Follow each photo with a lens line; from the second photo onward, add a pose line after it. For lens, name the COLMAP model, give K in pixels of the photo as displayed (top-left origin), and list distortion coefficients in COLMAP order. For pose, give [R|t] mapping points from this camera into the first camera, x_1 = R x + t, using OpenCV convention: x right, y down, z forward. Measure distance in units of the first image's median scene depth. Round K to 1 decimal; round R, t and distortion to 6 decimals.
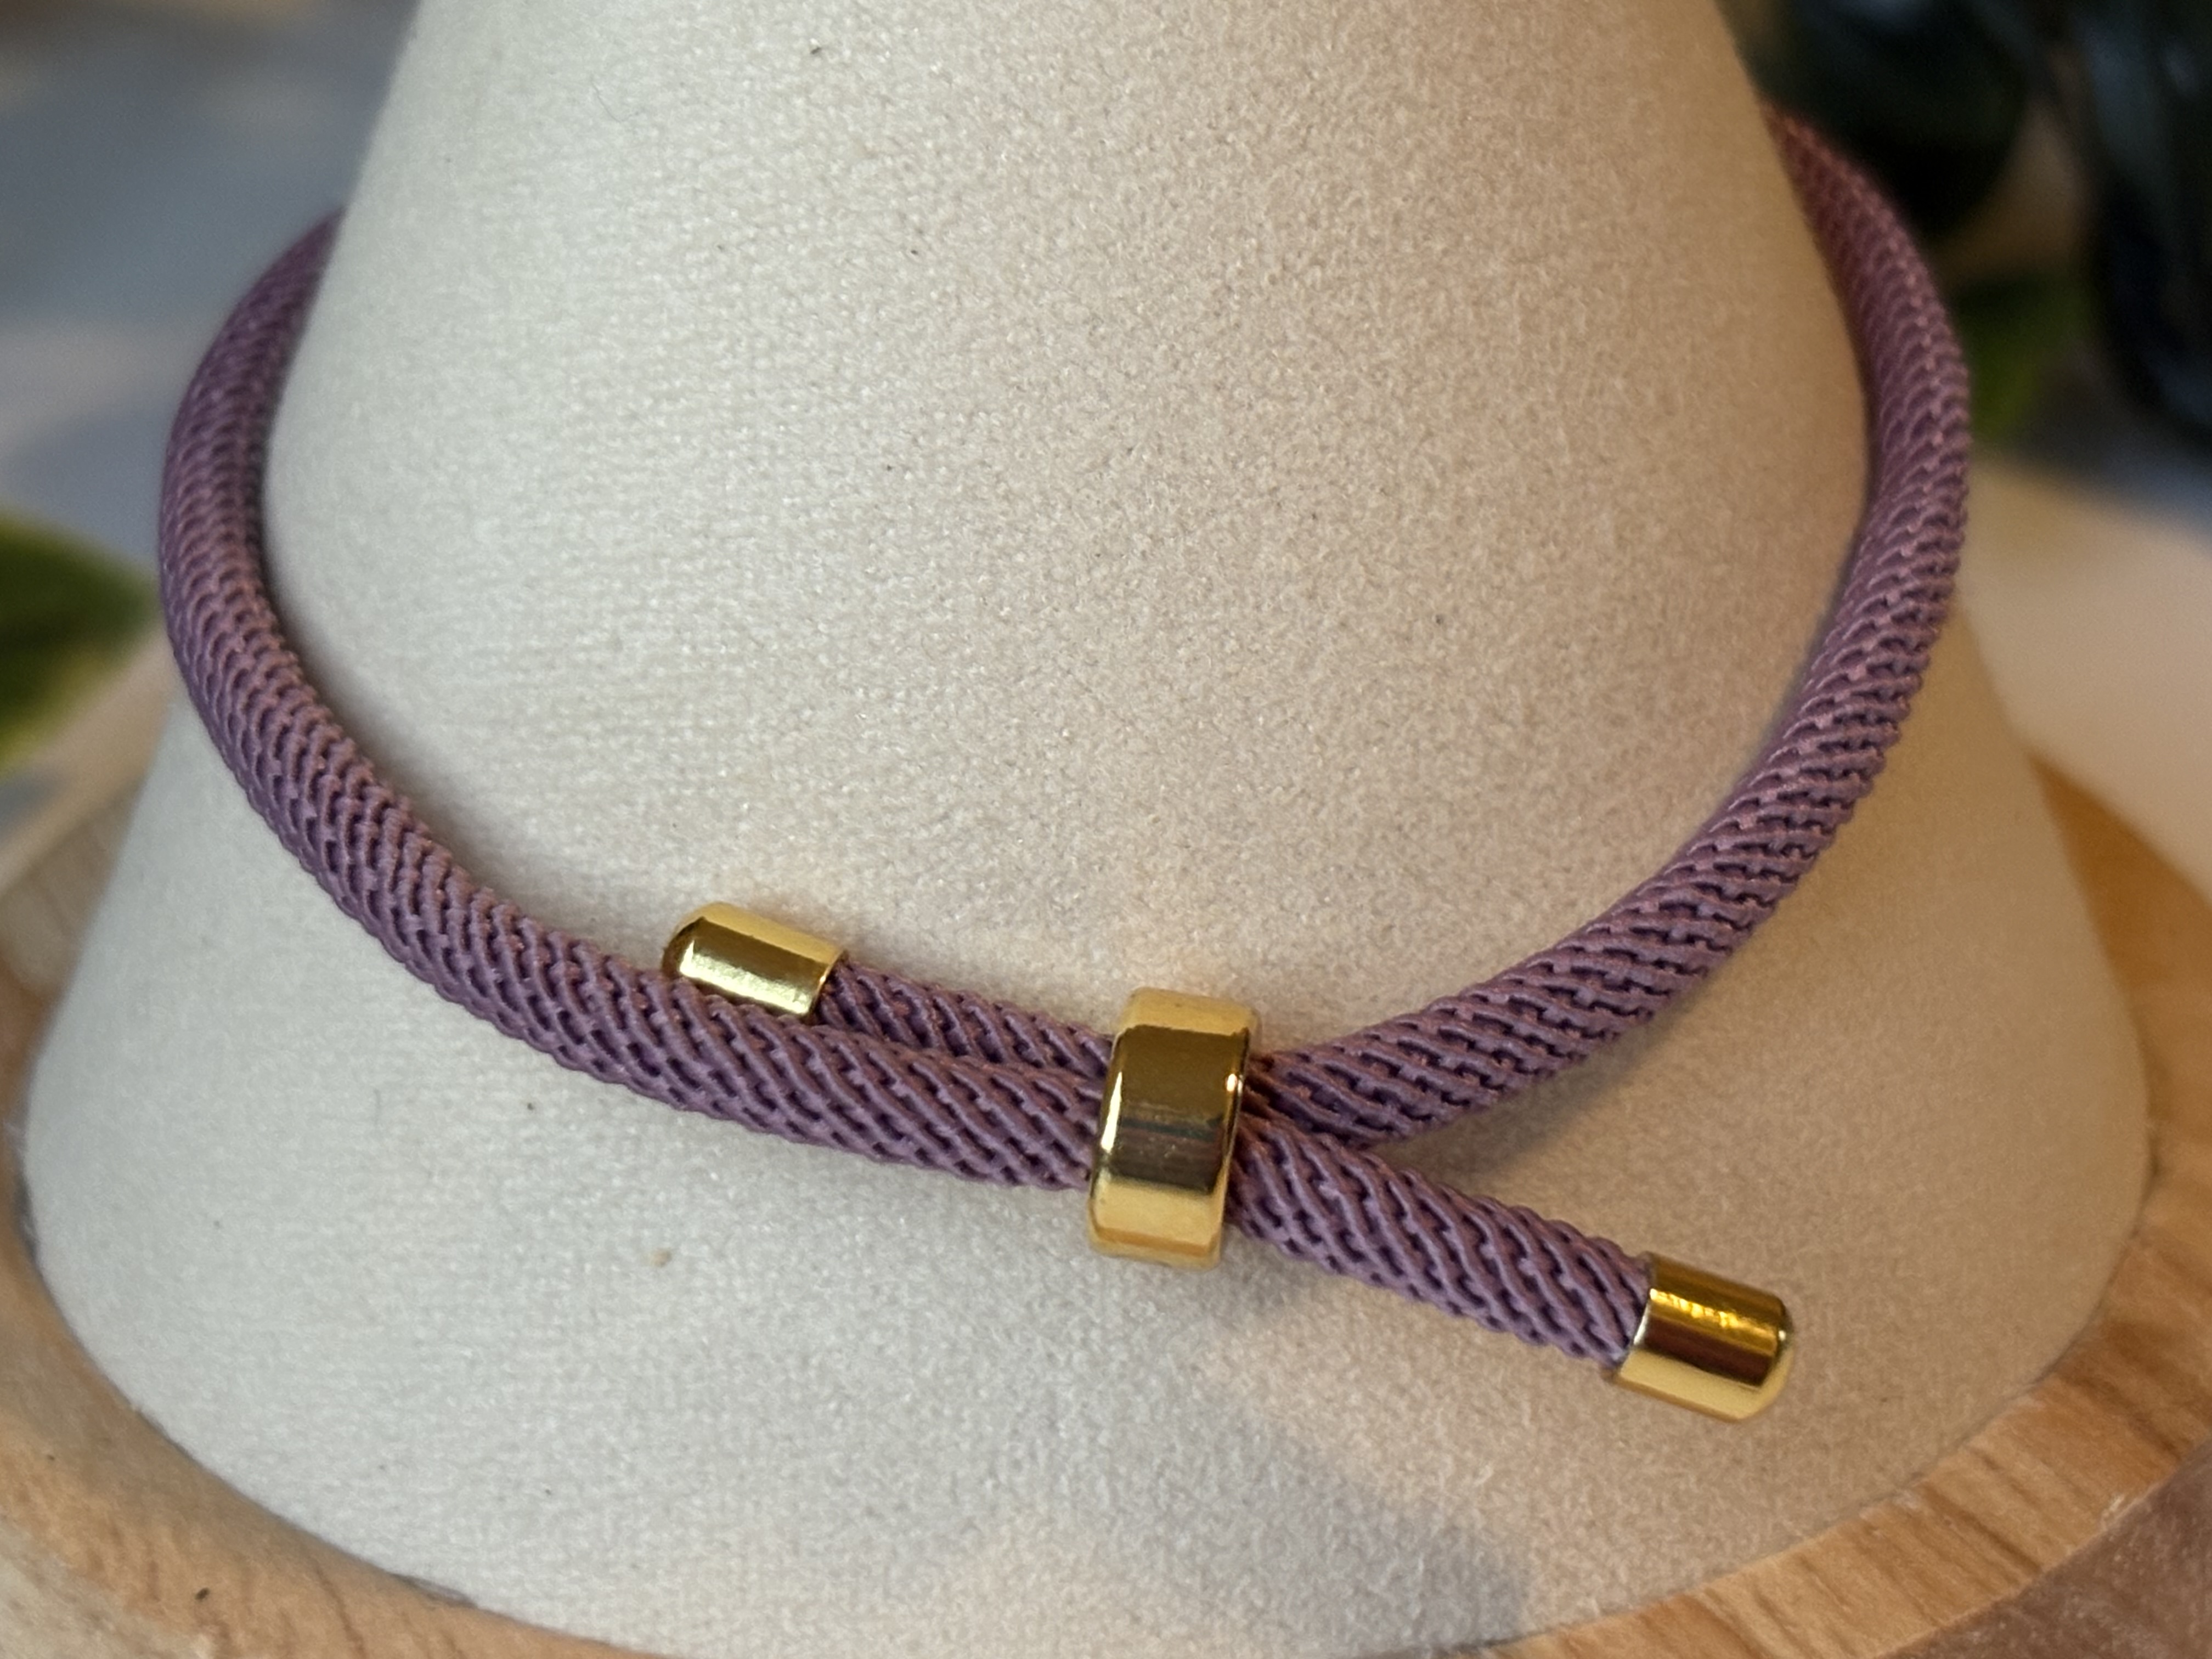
lens RADIAL K [[5314.6, 0, 1088.8], [0, 5314.6, 853.3], [0, 0, 1]] dist [0.246889, -1.383755]
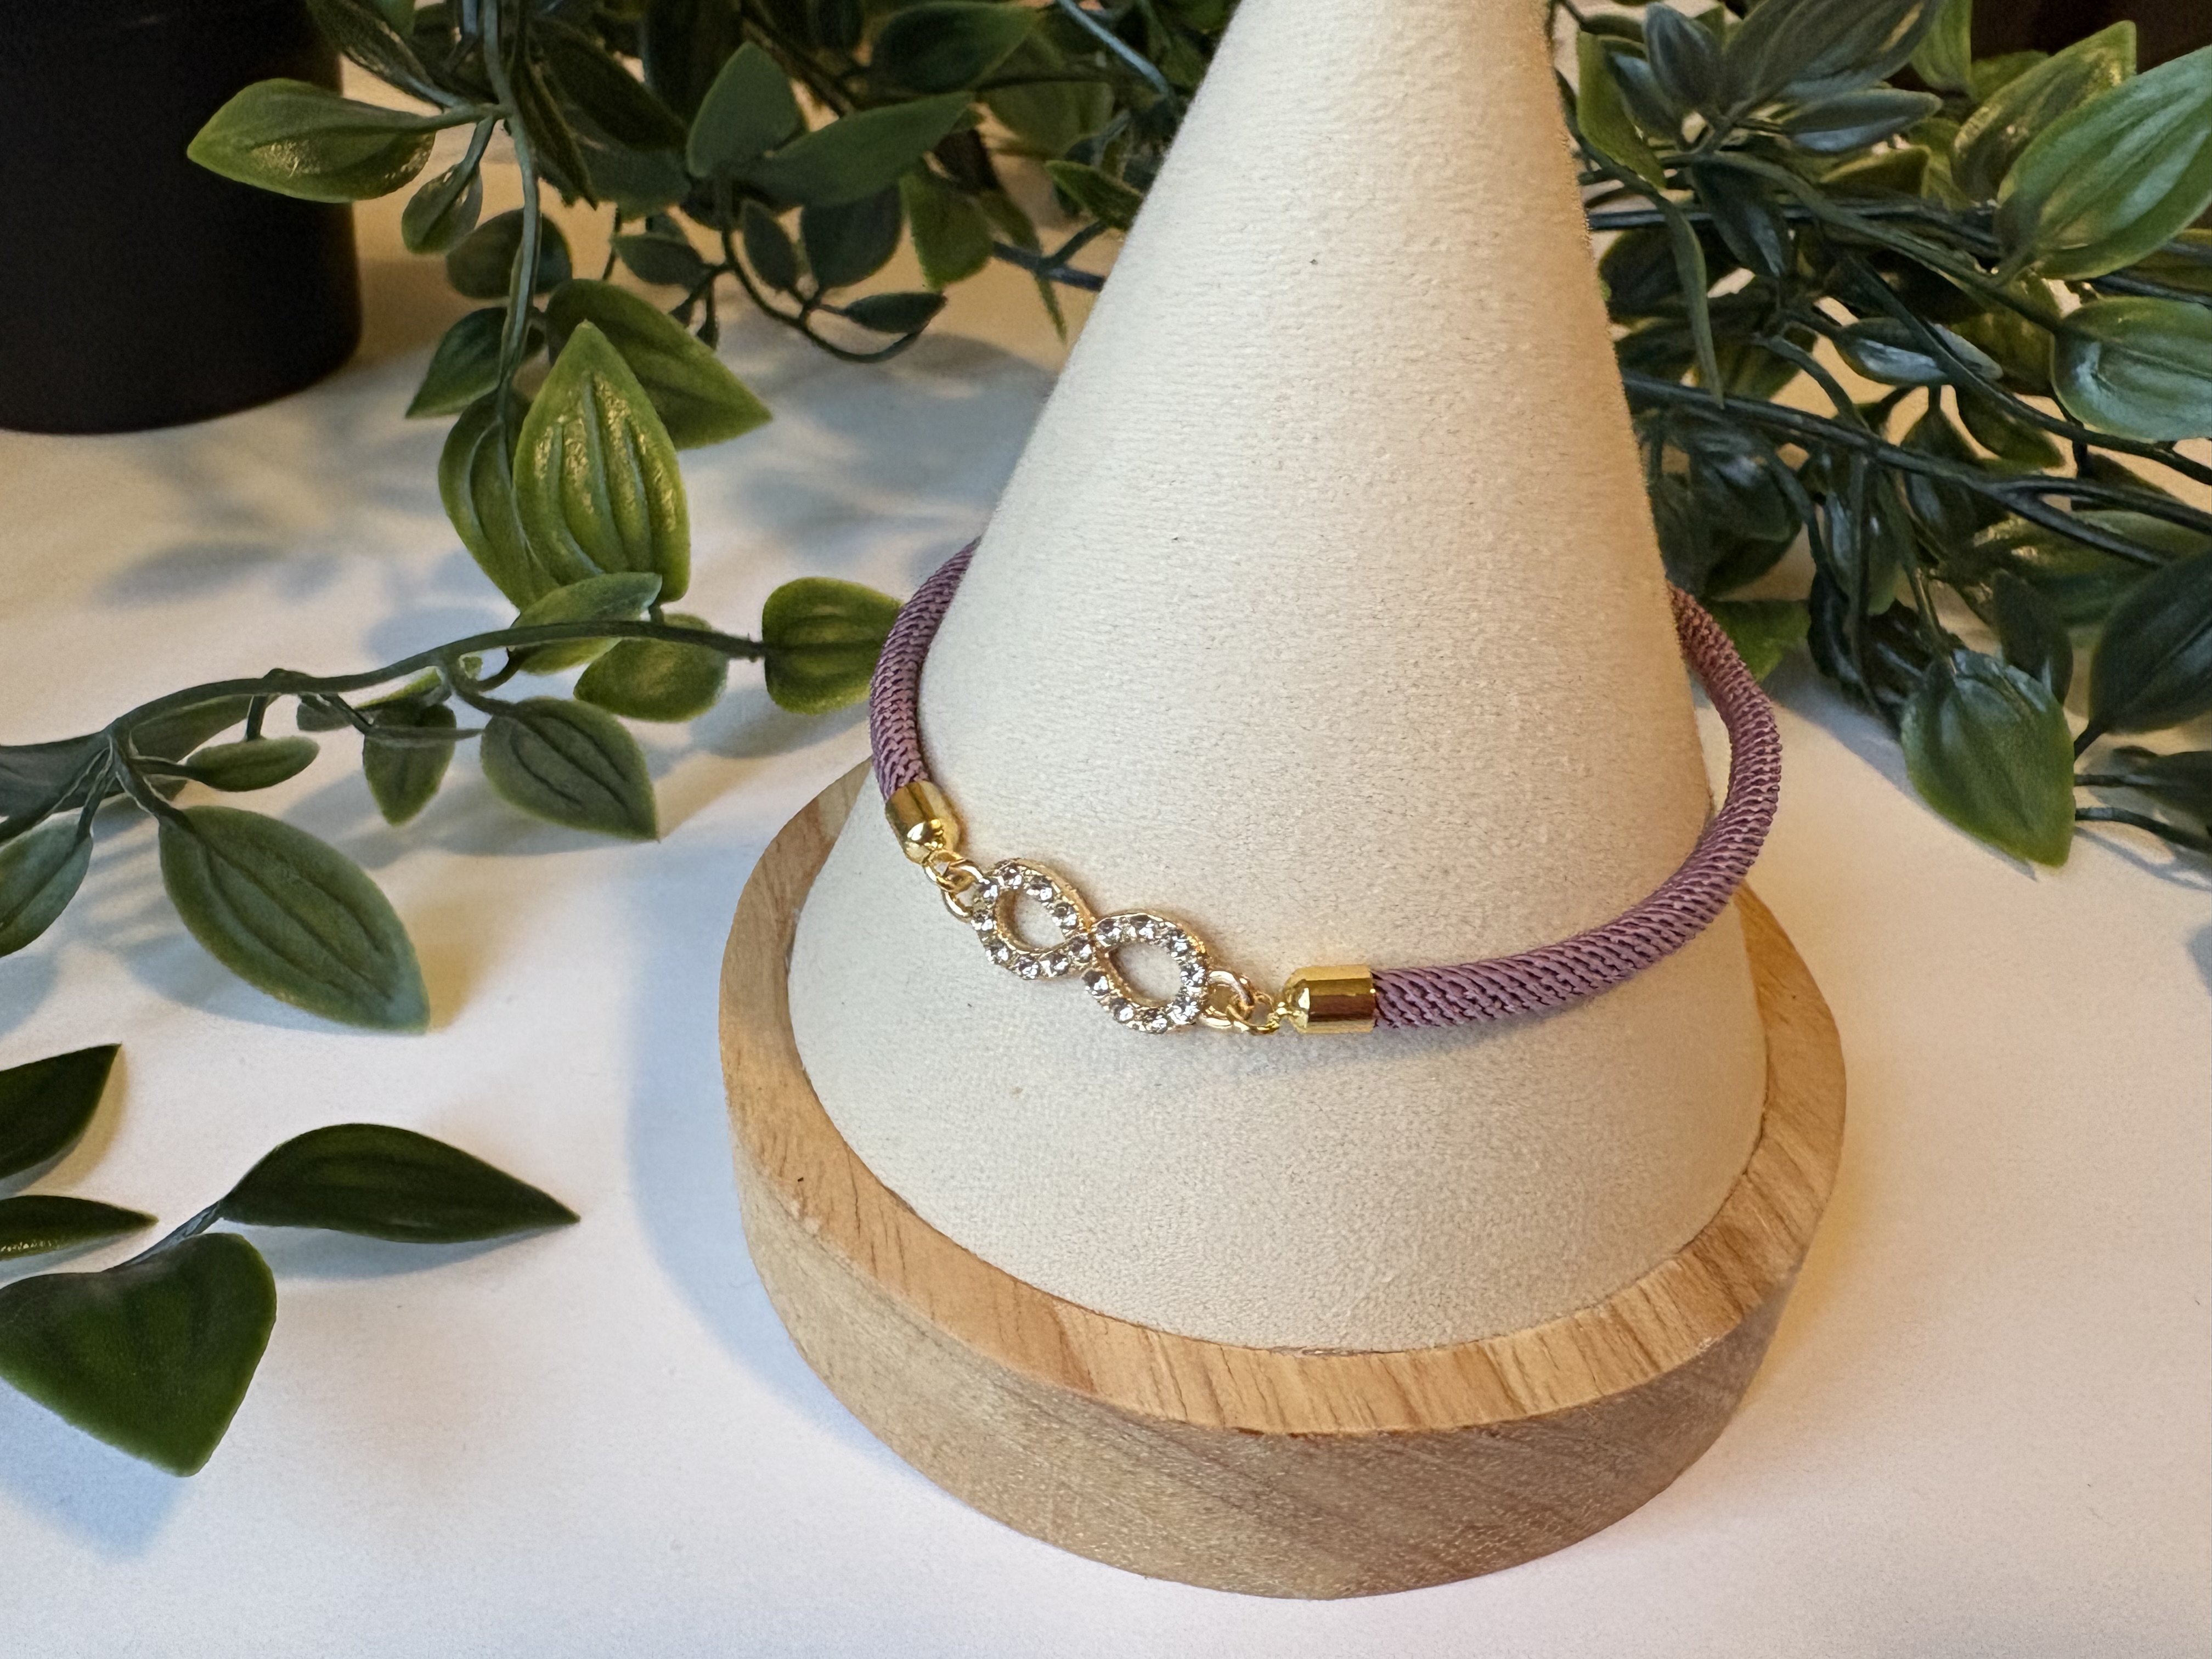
lens RADIAL K [[1726.7, 0, 998.6], [0, 1726.7, 831.8], [0, 0, 1]] dist [0.005674, -0.003227]
pose [[0.963623, 0.181376, -0.196299, 0.029687], [-0.153878, 0.977037, 0.147379, -0.125641], [0.218522, -0.111812, 0.969405, 0.350810]]
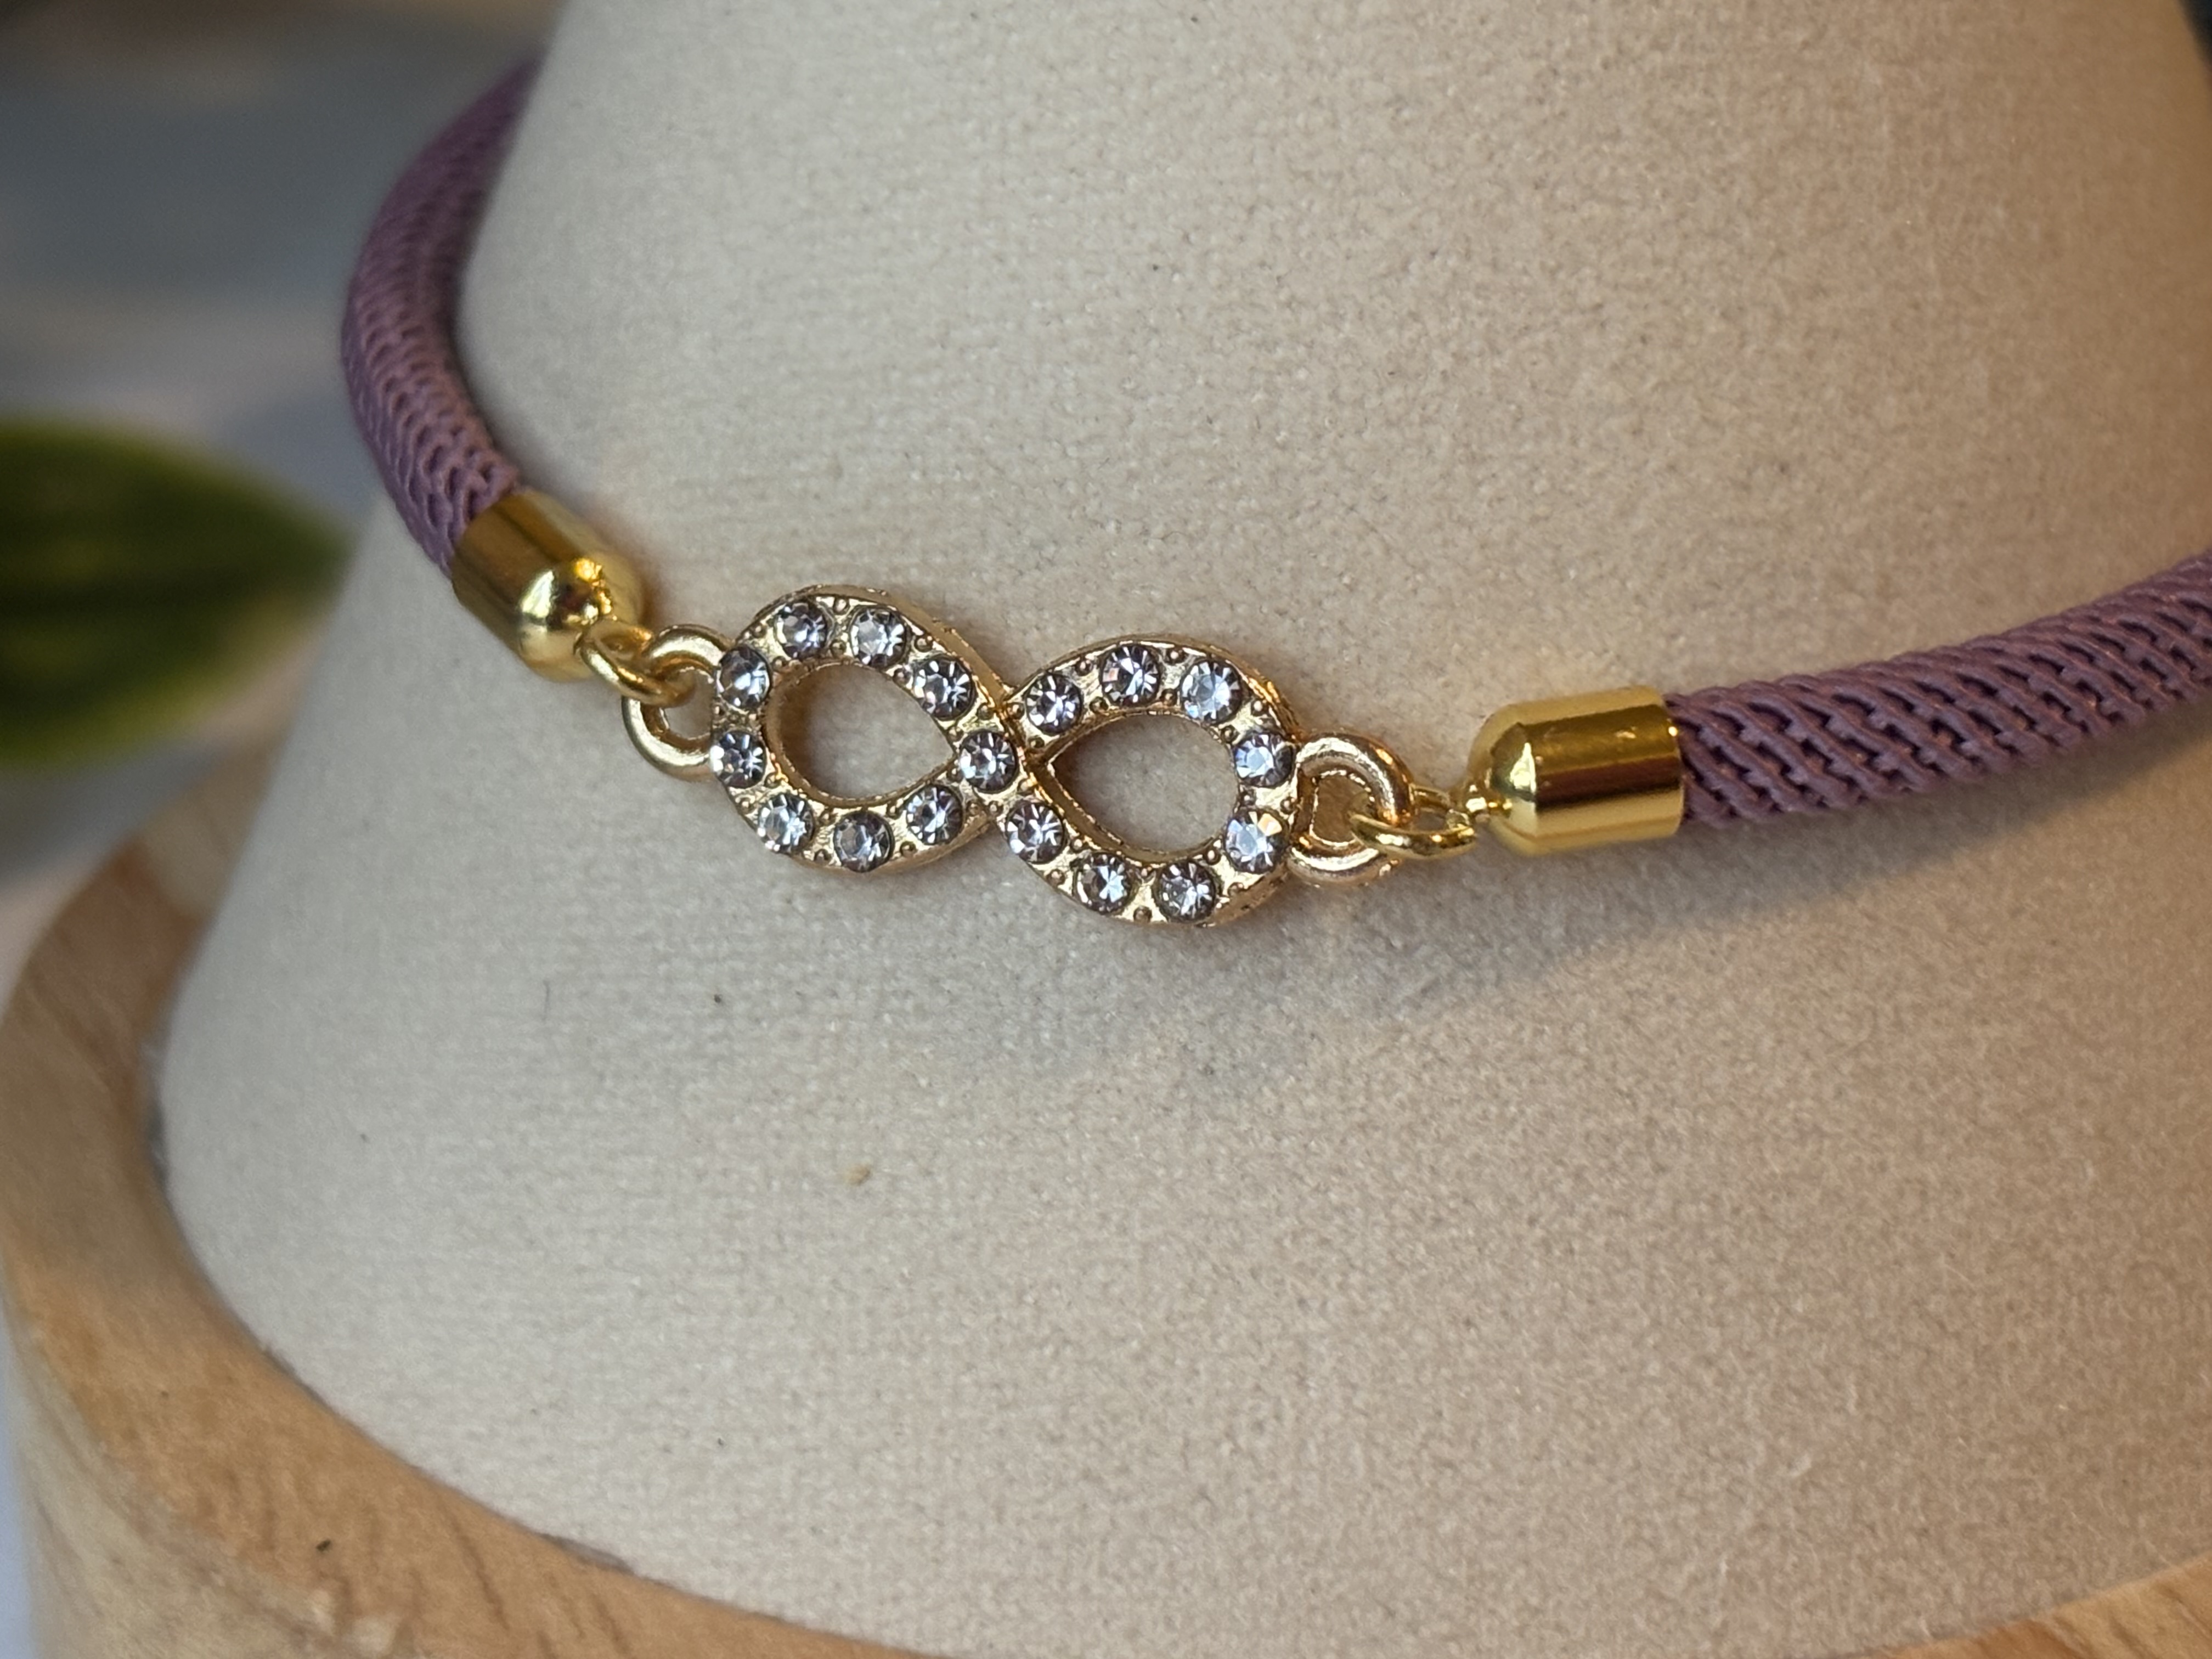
lens RADIAL K [[5314.6, 0, 1088.8], [0, 5314.6, 853.3], [0, 0, 1]] dist [0.246889, -1.383755]
pose [[0.998286, 0.036988, -0.045355, -0.005193], [-0.039042, 0.998211, -0.045281, 0.062141], [0.043599, 0.046975, 0.997944, 0.130859]]
